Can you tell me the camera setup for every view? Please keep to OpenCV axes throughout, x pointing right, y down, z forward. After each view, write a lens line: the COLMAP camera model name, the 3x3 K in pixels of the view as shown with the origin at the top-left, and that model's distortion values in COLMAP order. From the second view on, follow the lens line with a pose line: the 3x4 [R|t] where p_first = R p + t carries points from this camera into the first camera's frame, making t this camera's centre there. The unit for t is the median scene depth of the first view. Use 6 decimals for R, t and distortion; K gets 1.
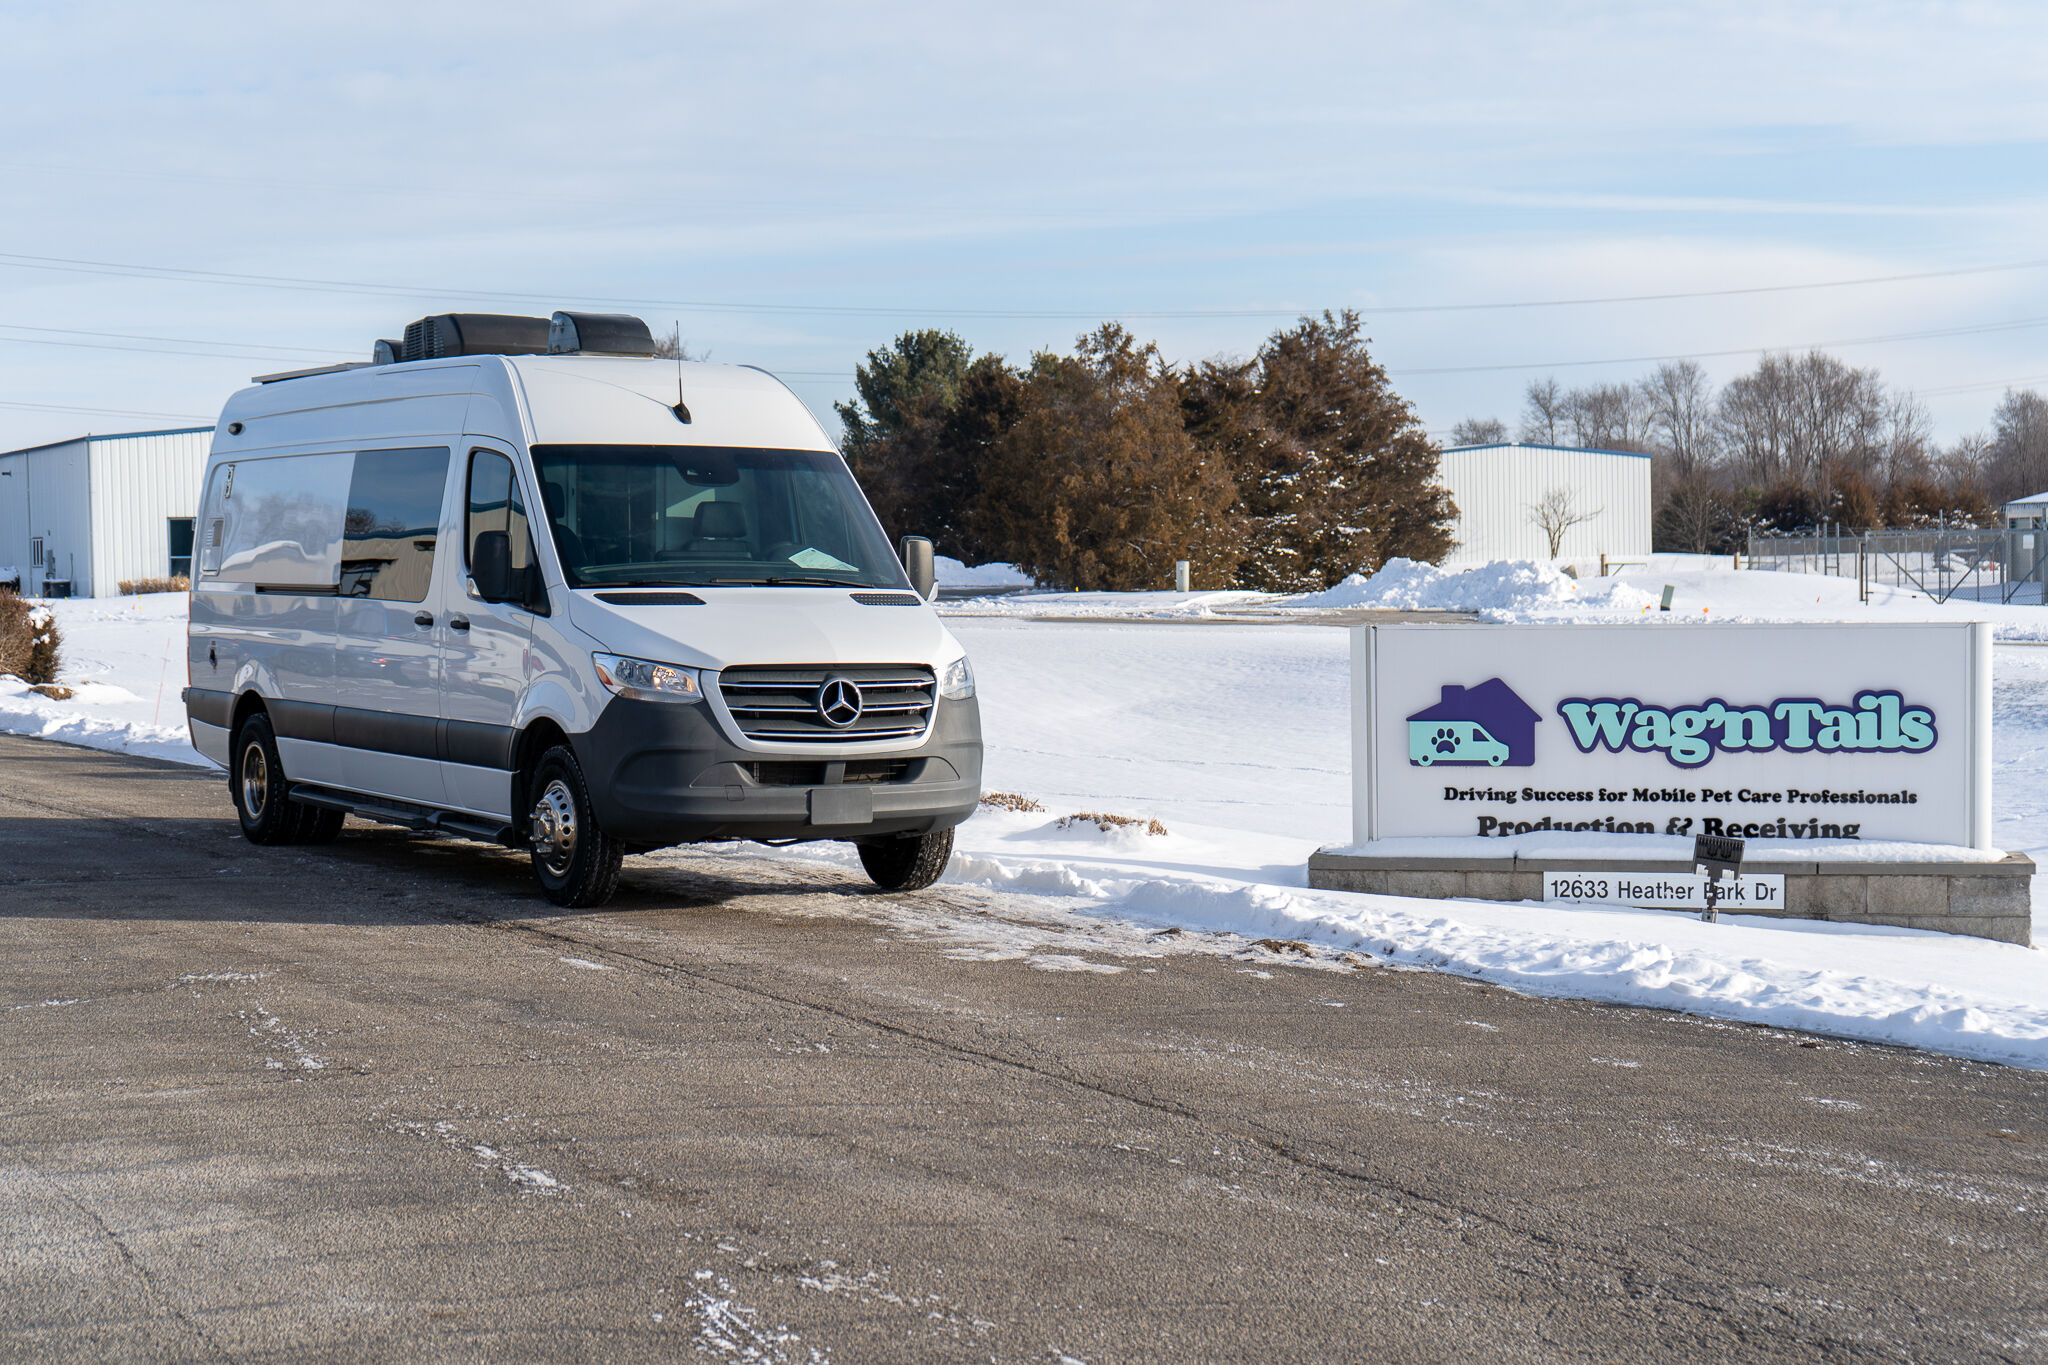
lens RADIAL K [[3399.3, 0, 1024.0], [0, 3399.3, 682.5], [0, 0, 1]] dist [0.068315, 0.007680]
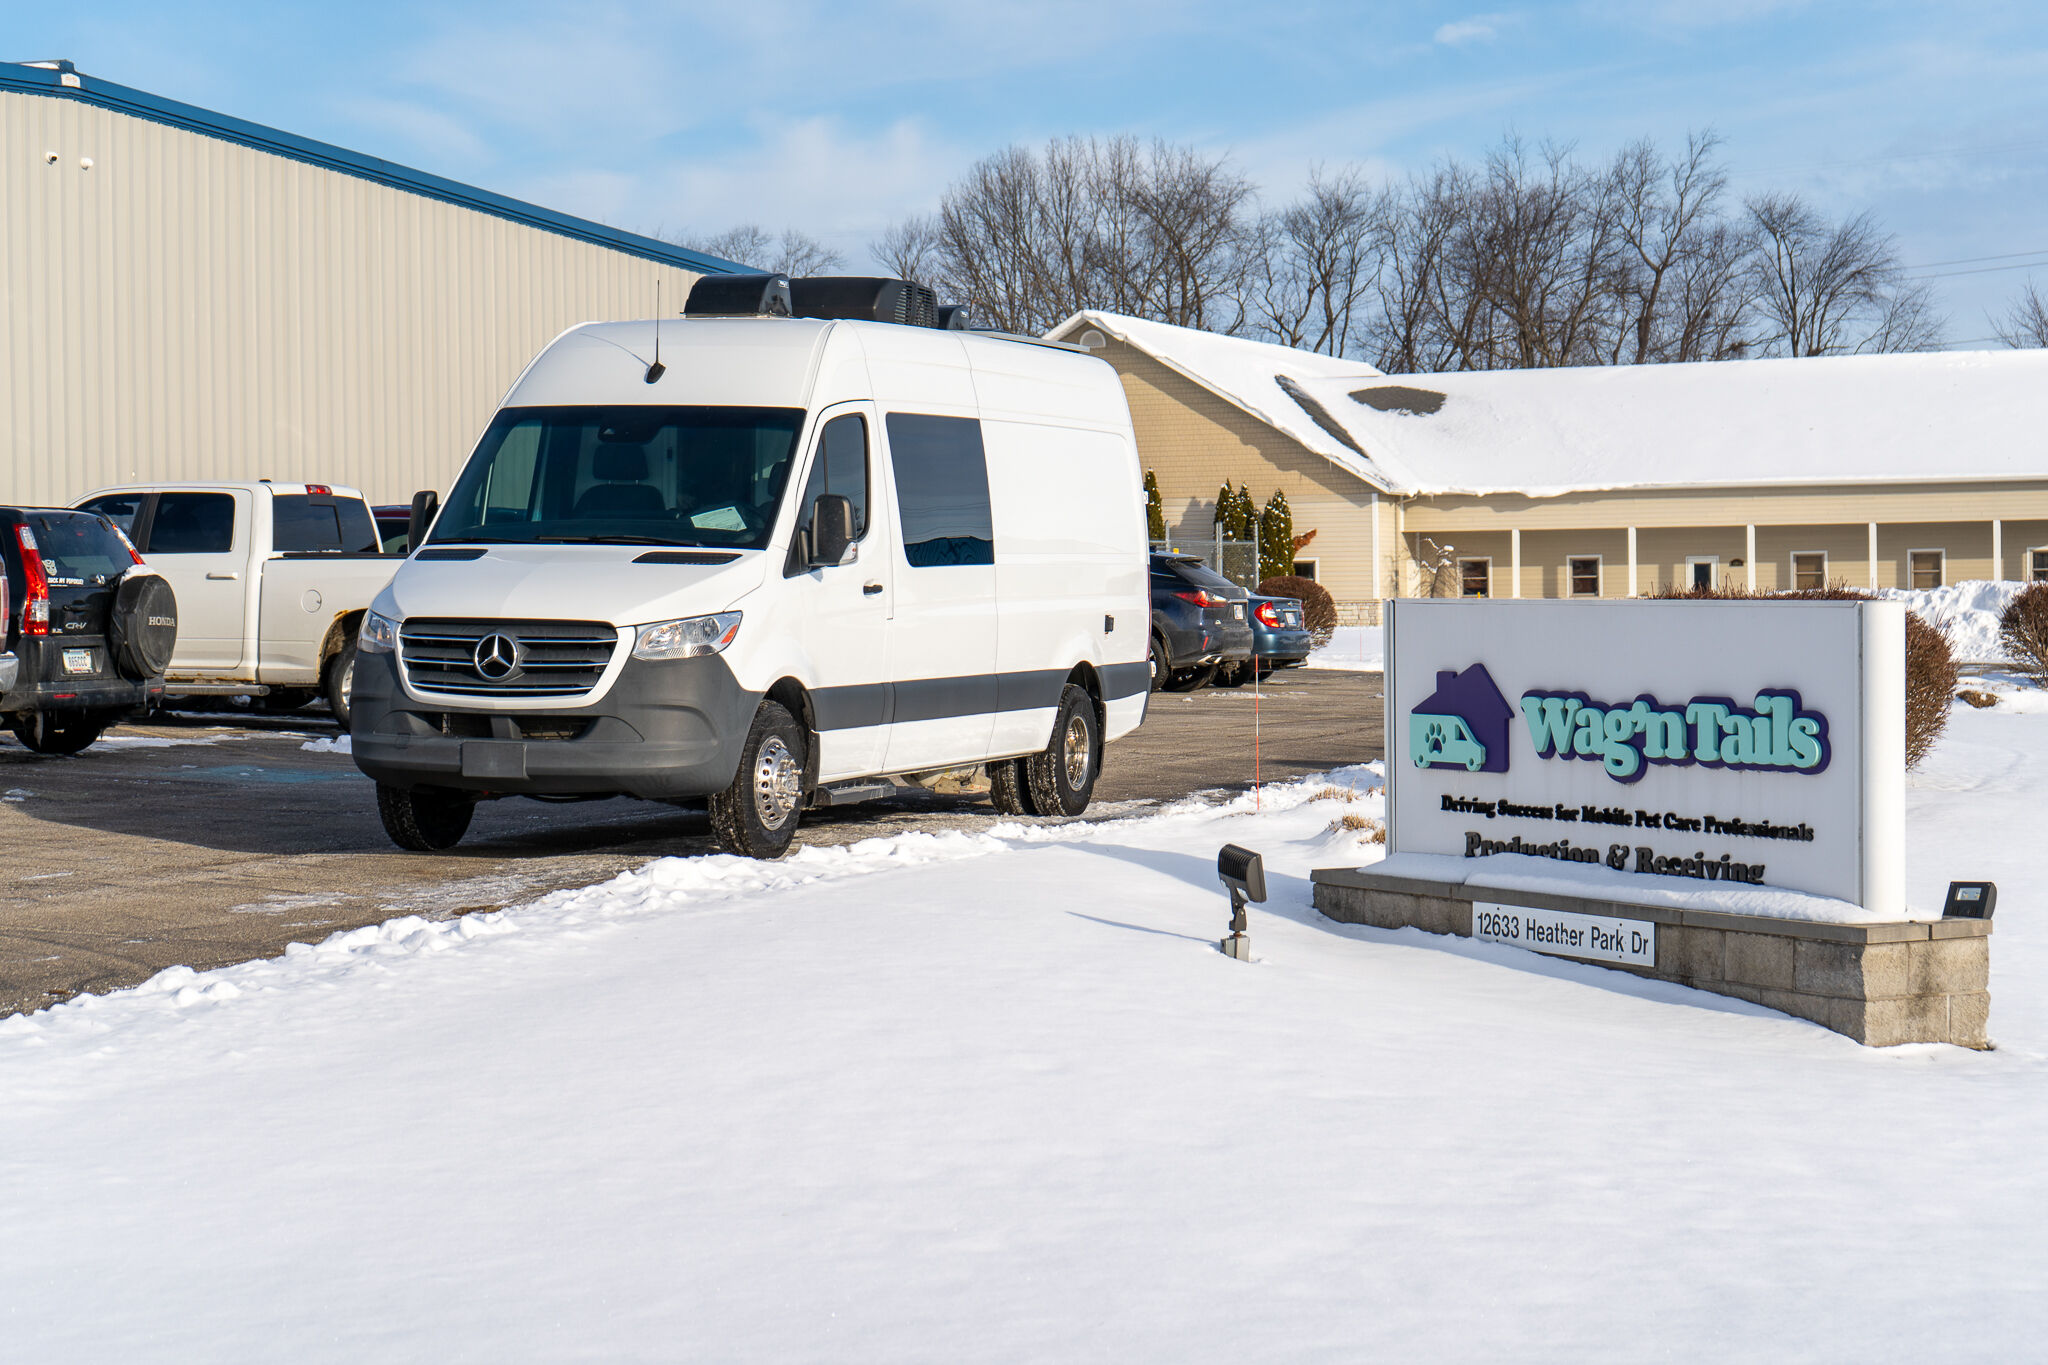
lens RADIAL K [[4044.8, 0, 1024.0], [0, 4044.8, 682.5], [0, 0, 1]] dist [0.049815, 0.114162]
pose [[0.653353, 0.026858, -0.756577, 0.814851], [-0.032697, 0.999439, 0.007244, -0.000284], [0.756347, 0.020005, 0.653864, 0.284800]]
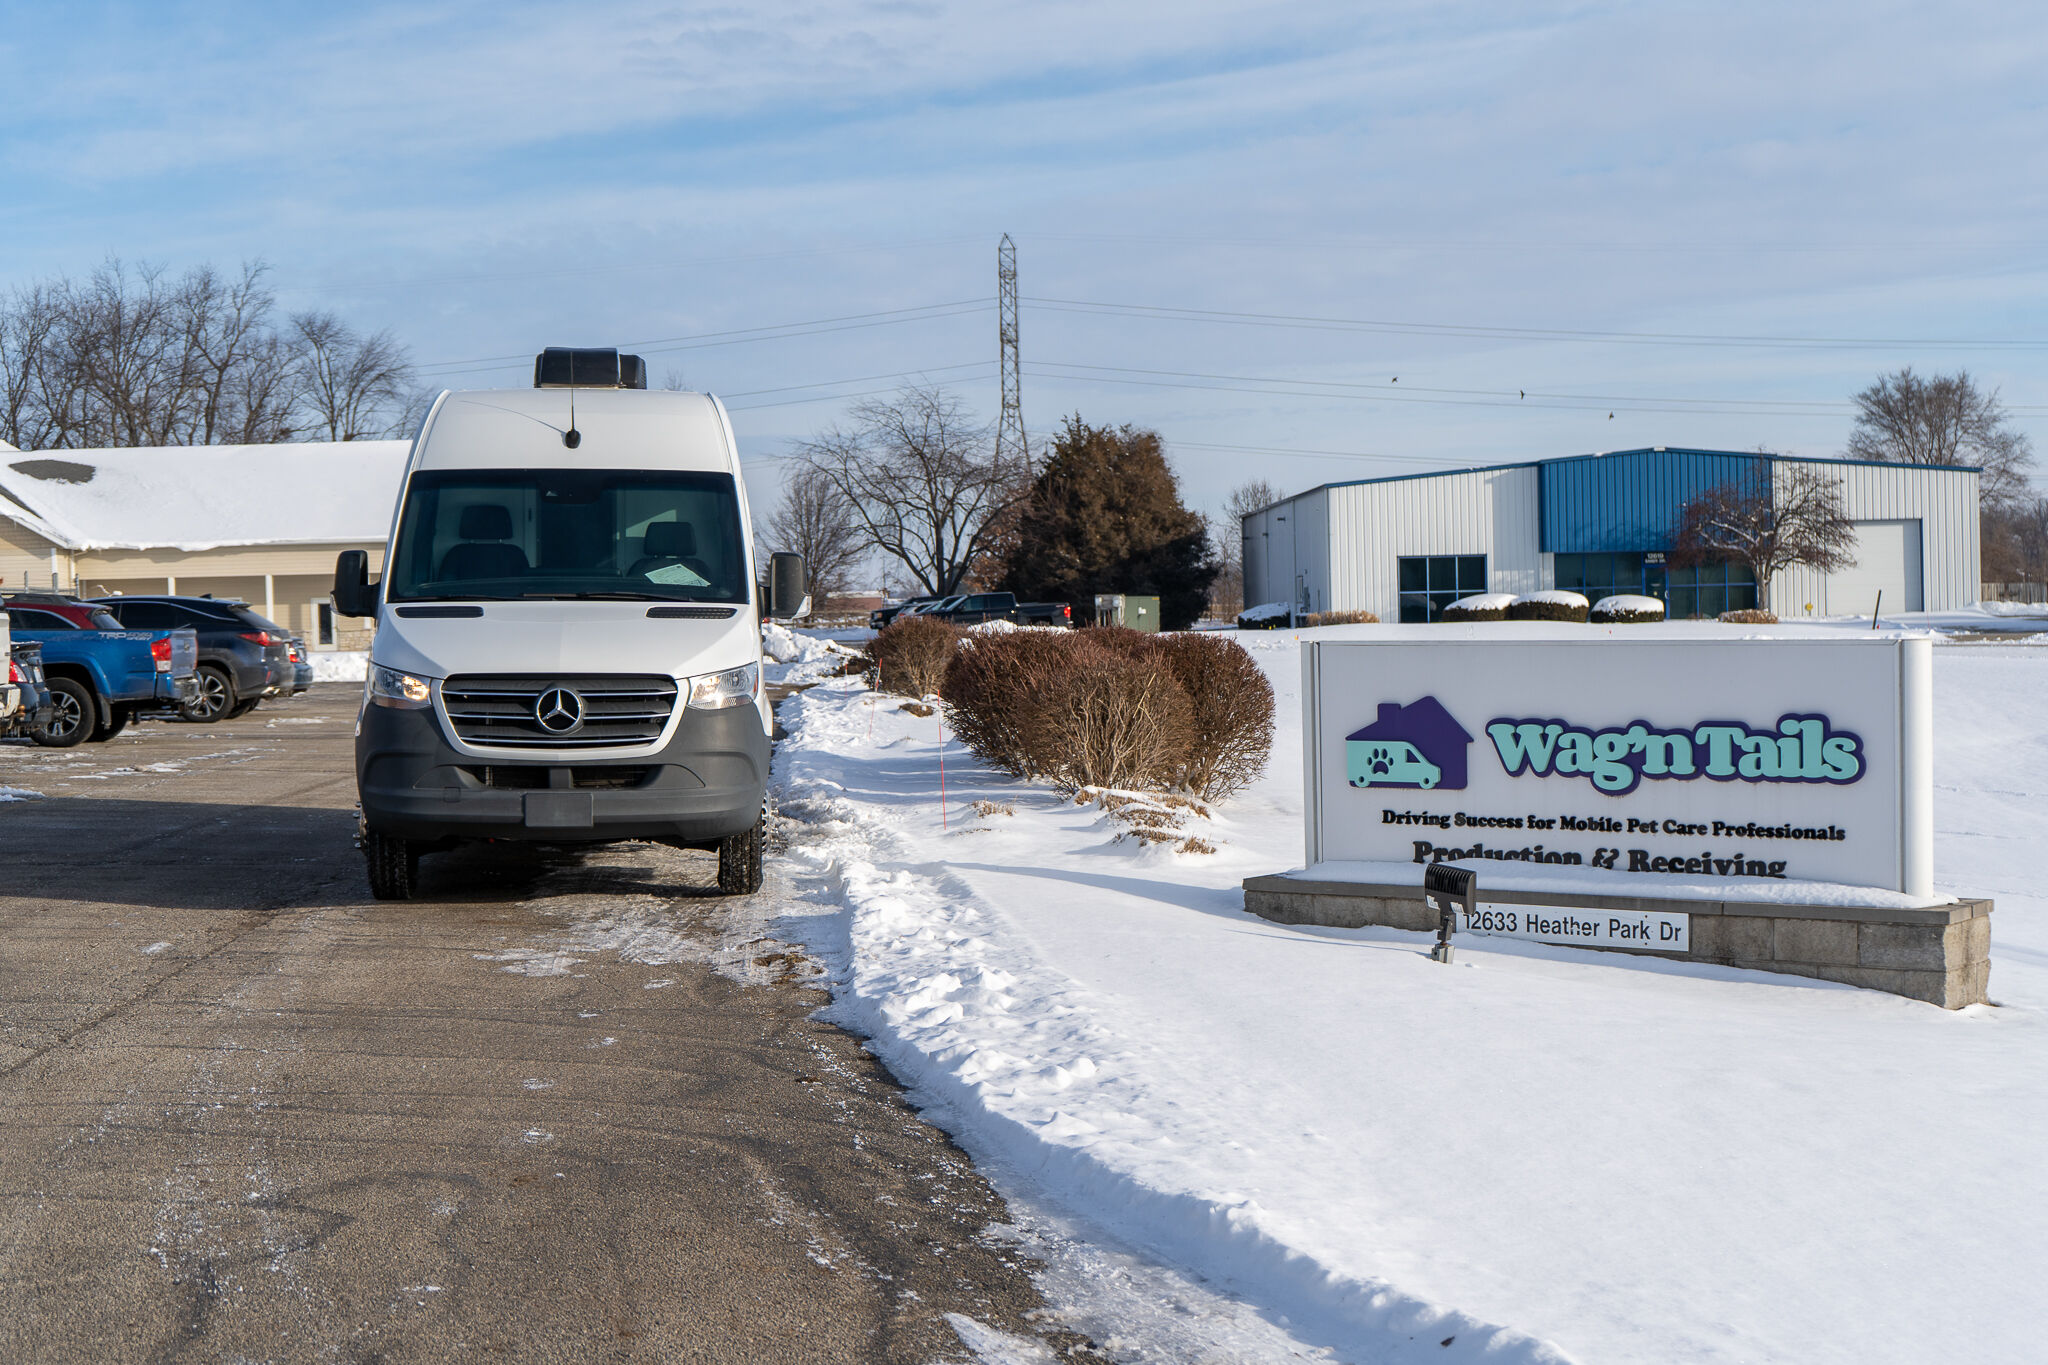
lens RADIAL K [[3127.6, 0, 1024.0], [0, 3127.6, 682.5], [0, 0, 1]] dist [0.138189, -0.607614]
pose [[0.908580, 0.007573, -0.417642, 0.407846], [-0.011013, 0.999922, -0.005827, 0.001153], [0.417566, 0.009894, 0.908593, 0.156519]]
